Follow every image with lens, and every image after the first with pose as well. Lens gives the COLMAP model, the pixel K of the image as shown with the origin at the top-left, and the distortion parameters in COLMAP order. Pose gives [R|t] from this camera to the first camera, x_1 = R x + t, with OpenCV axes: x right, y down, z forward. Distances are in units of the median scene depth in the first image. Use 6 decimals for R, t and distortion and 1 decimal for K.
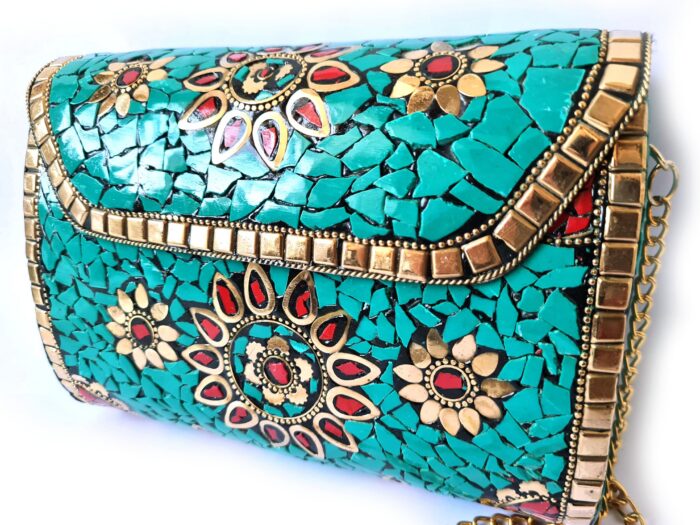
lens RADIAL K [[596.7, 0, 350.0], [0, 596.7, 262.5], [0, 0, 1]] dist [-0.068836, 0.004368]
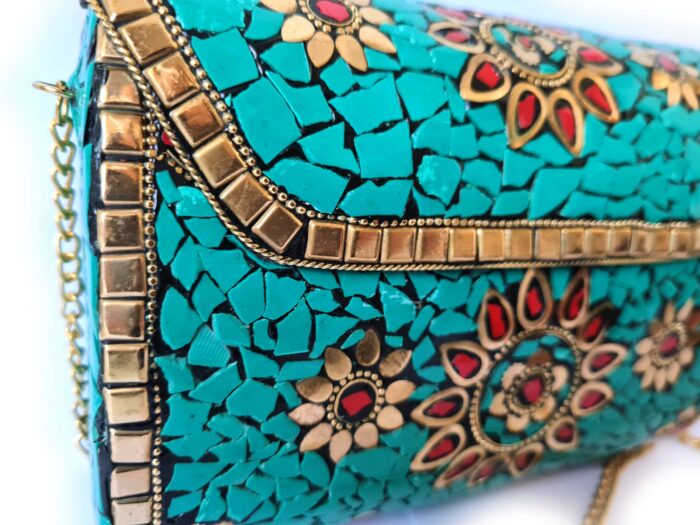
lens RADIAL K [[596.7, 0, 350.0], [0, 596.7, 262.5], [0, 0, 1]] dist [-0.068836, 0.004368]
pose [[0.662897, -0.126501, 0.737947, -0.950125], [0.131674, 0.989959, 0.051419, -0.083754], [-0.737041, 0.063082, 0.672897, 0.629976]]
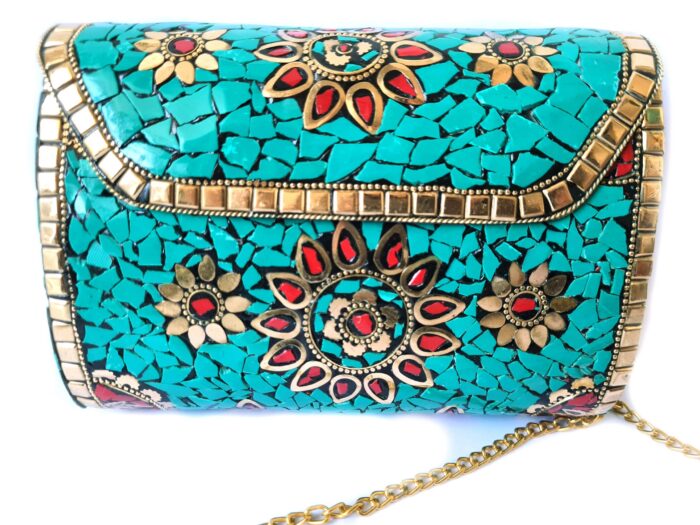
lens RADIAL K [[593.4, 0, 350.0], [0, 593.4, 262.5], [0, 0, 1]] dist [-0.049140, 0.004244]
pose [[0.921123, -0.073196, 0.382328, -0.571041], [0.085067, 0.996274, -0.014213, 0.090598], [-0.379863, 0.045615, 0.923917, 0.002838]]
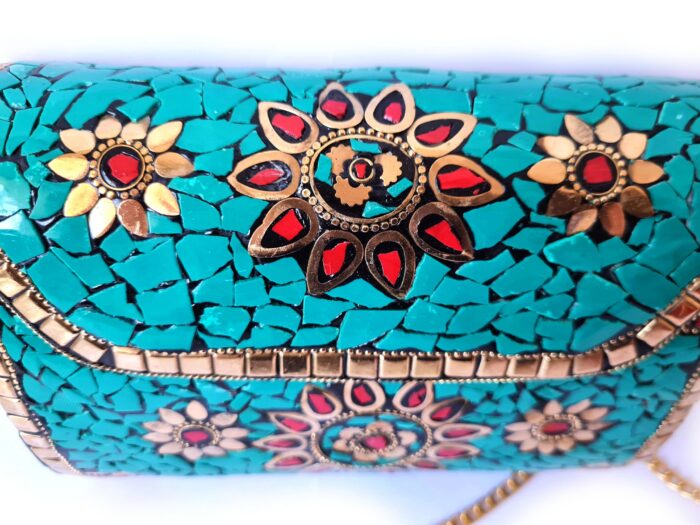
lens RADIAL K [[596.7, 0, 350.0], [0, 596.7, 262.5], [0, 0, 1]] dist [-0.068836, 0.004368]
pose [[0.905966, -0.254465, 0.338339, -0.433149], [0.083049, 0.890490, 0.447360, -0.544482], [-0.415125, -0.377194, 0.827886, 0.333489]]
